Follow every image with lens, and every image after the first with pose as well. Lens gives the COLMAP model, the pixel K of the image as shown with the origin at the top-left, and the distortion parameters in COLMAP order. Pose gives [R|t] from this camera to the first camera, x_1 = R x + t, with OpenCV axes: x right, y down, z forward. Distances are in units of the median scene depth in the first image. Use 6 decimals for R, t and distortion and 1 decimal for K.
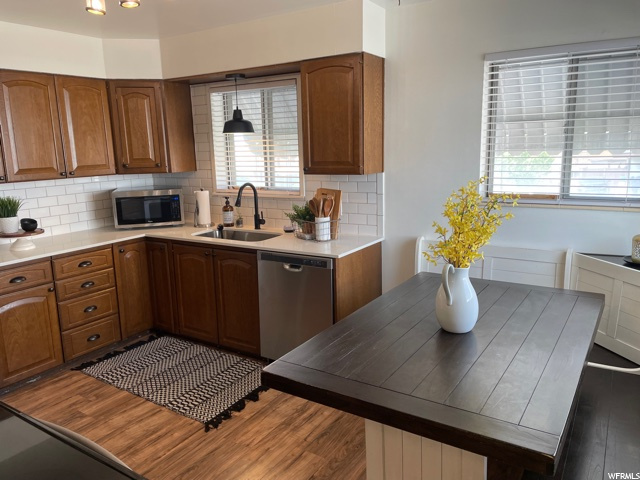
lens RADIAL K [[487.8, 0, 321.3], [0, 487.8, 240.7], [0, 0, 1]] dist [0.100989, -0.115739]
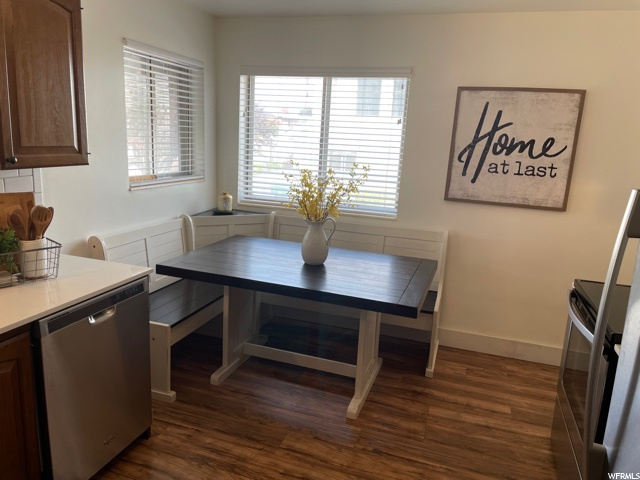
lens RADIAL K [[487.8, 0, 321.3], [0, 487.8, 240.7], [0, 0, 1]] dist [0.100989, -0.115739]
pose [[-0.254517, -0.200746, 0.946003, -0.818961], [0.149964, 0.958192, 0.243680, -0.174060], [-0.955370, 0.203887, -0.213772, 0.958072]]
